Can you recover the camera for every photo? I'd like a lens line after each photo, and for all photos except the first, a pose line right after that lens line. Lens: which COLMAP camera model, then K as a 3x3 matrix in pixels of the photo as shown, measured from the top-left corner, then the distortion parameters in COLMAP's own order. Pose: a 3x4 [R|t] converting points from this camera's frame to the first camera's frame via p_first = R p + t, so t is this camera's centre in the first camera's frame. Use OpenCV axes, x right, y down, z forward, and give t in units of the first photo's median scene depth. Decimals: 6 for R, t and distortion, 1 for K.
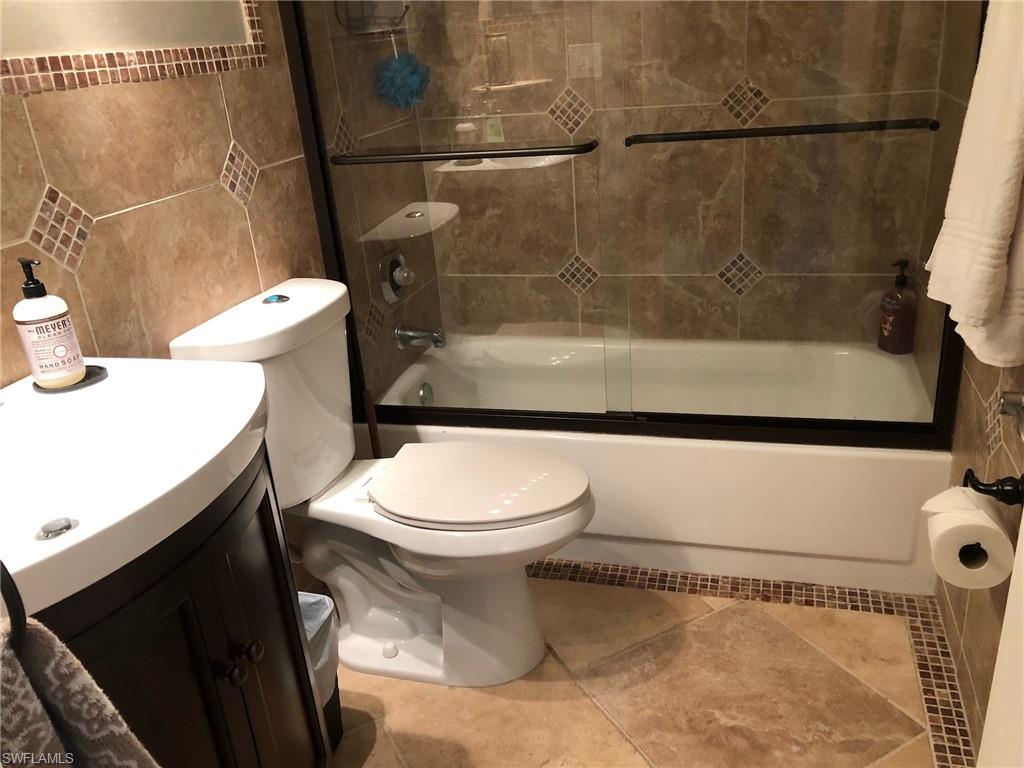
lens RADIAL K [[853.6, 0, 514.7], [0, 853.6, 376.1], [0, 0, 1]] dist [0.035895, -0.048094]
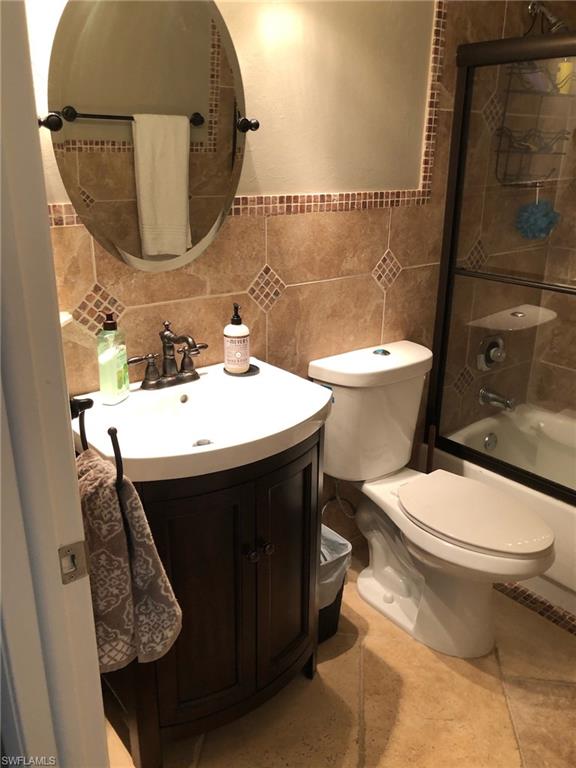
lens RADIAL K [[628.3, 0, 273.6], [0, 628.3, 374.9], [0, 0, 1]] dist [0.055647, -0.070005]
pose [[0.808983, 0.269854, -0.522231, 0.181060], [-0.283659, 0.957331, 0.055271, -0.059502], [0.514863, 0.103422, 0.851011, -0.082843]]
